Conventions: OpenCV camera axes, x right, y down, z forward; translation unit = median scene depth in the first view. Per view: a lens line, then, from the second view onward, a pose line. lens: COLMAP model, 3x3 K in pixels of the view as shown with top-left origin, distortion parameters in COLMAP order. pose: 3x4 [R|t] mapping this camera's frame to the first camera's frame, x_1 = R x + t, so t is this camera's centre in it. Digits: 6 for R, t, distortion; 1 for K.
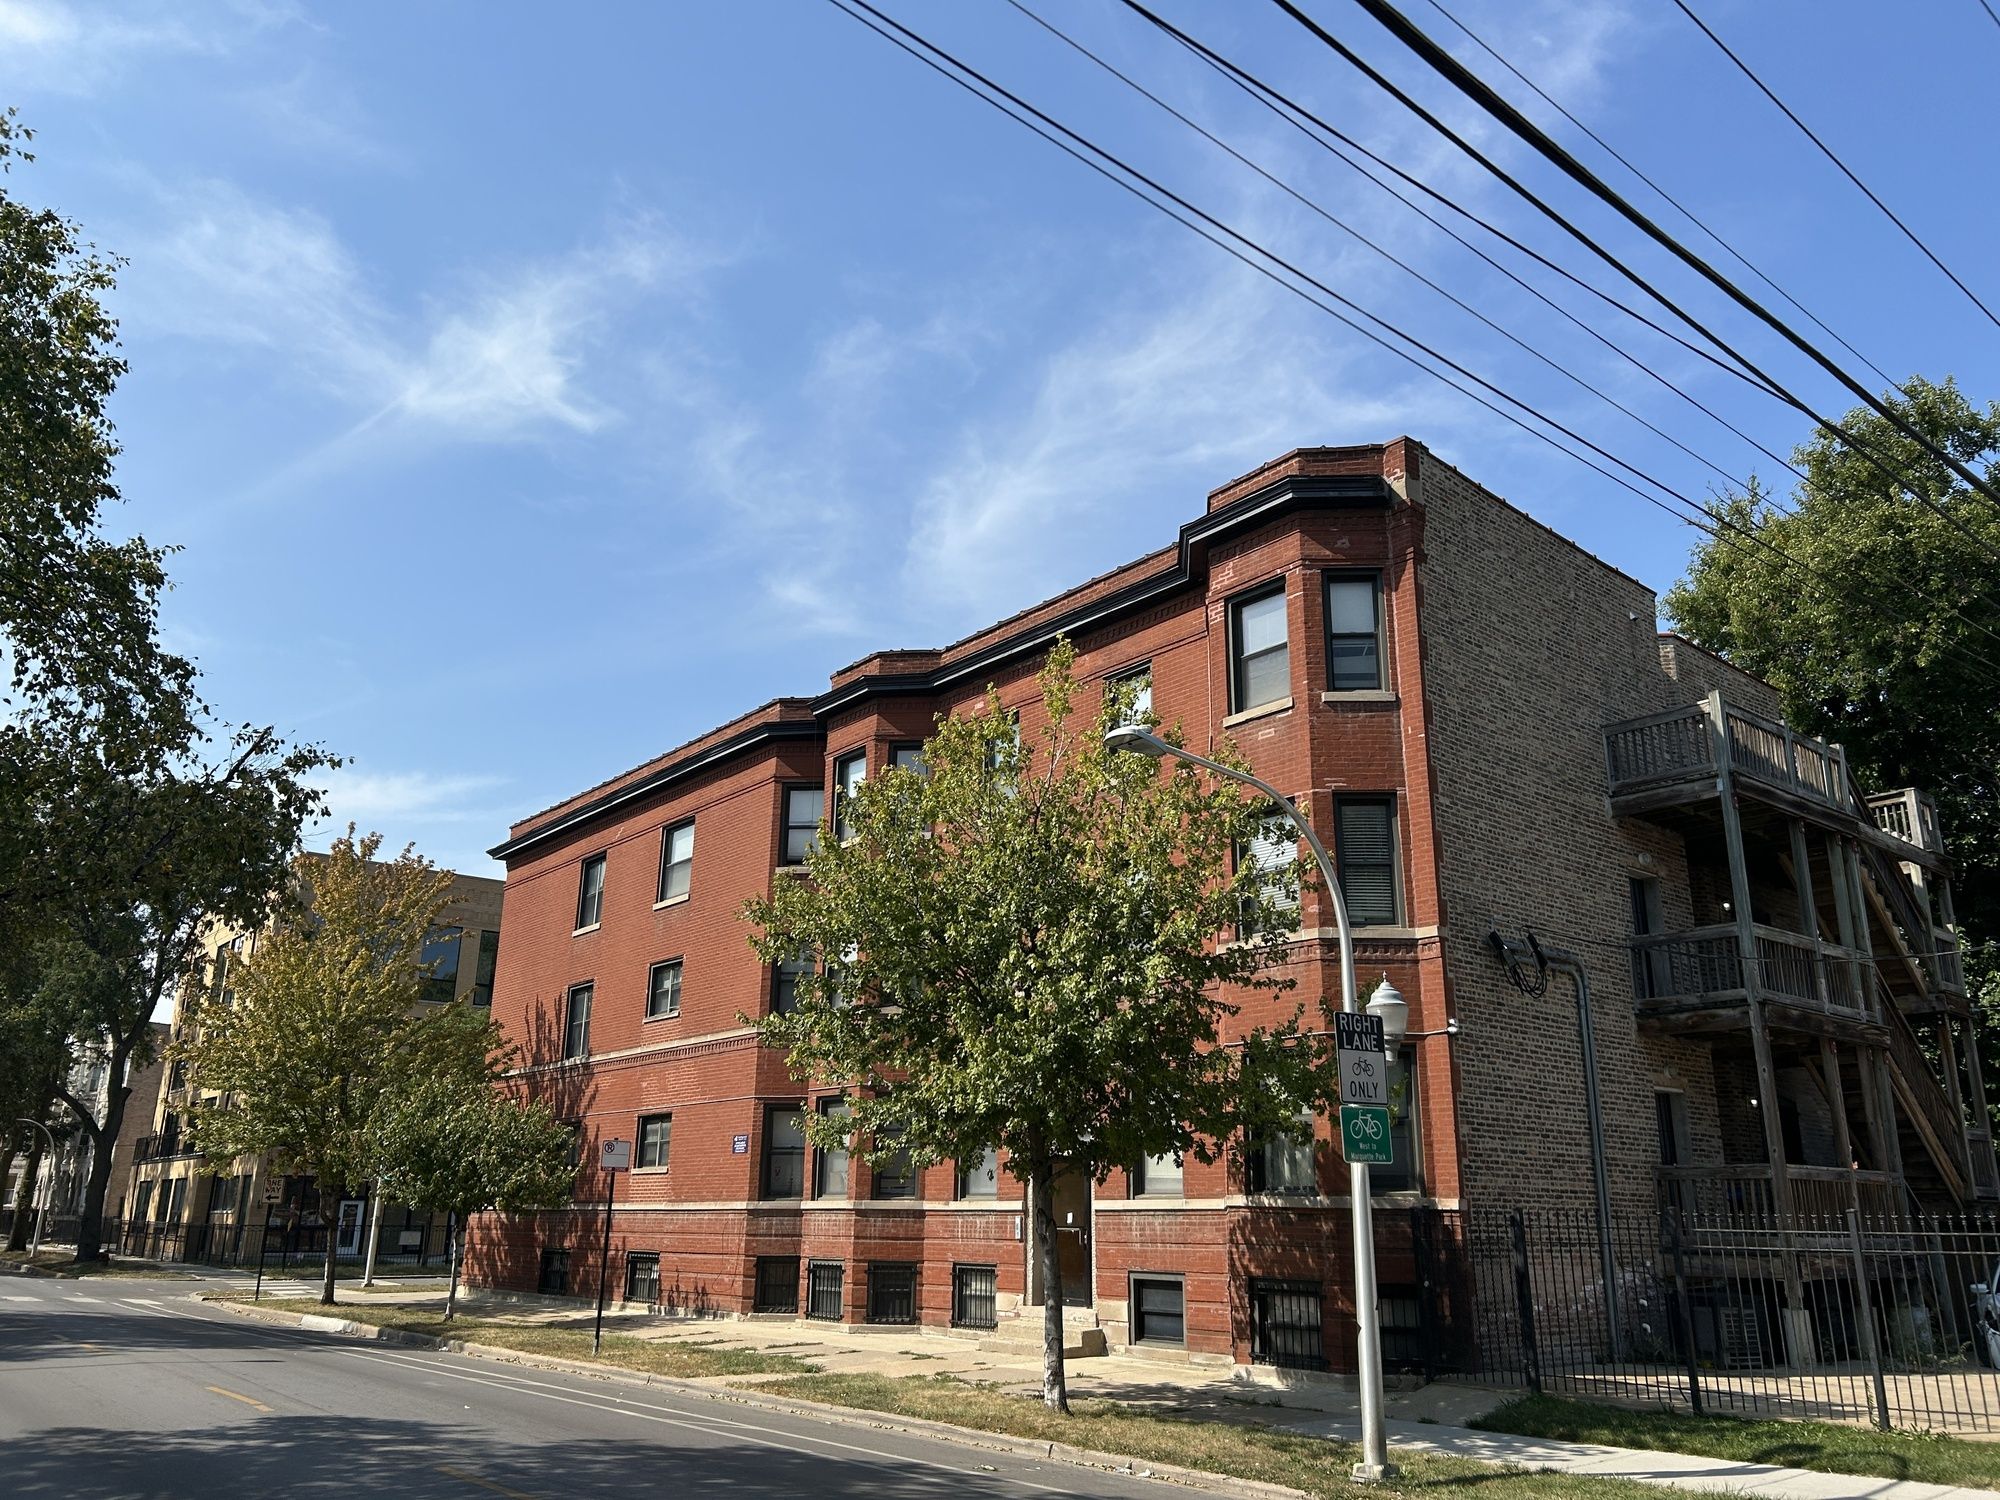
lens RADIAL K [[1529.9, 0, 1000.7], [0, 1529.9, 755.7], [0, 0, 1]] dist [-0.003619, -0.001753]
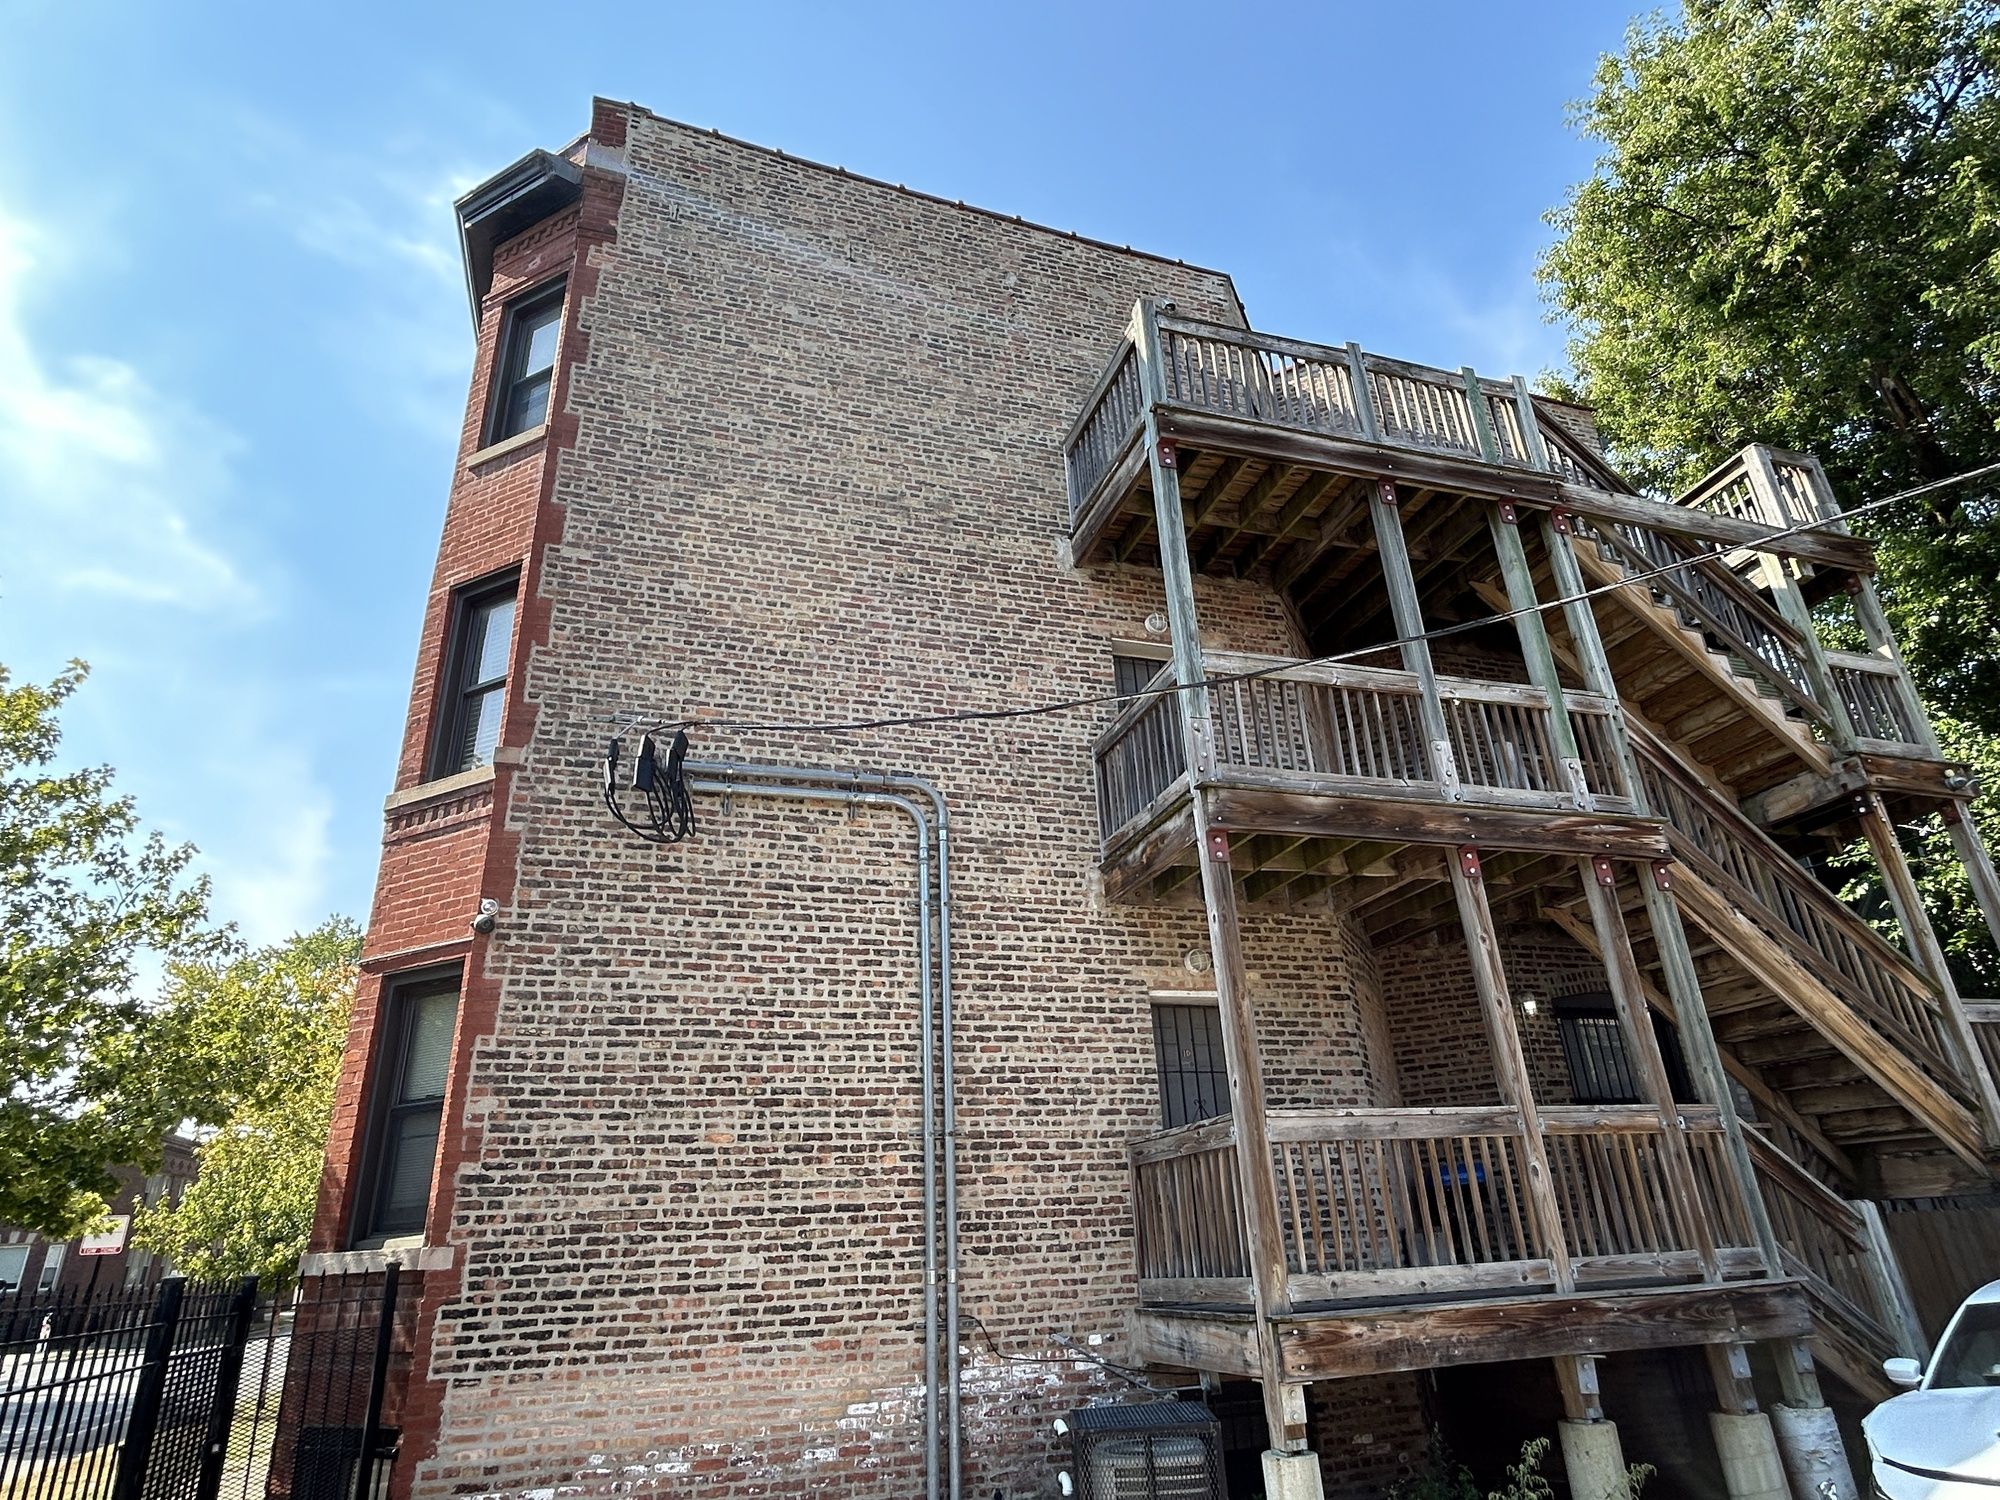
lens RADIAL K [[1144.1, 0, 1001.0], [0, 1144.1, 748.3], [0, 0, 1]] dist [0.003601, 0.000582]
pose [[0.927429, -0.204281, -0.313281, 0.505163], [0.166661, 0.975620, -0.142793, 0.173981], [0.334814, 0.080219, 0.938864, 0.563938]]
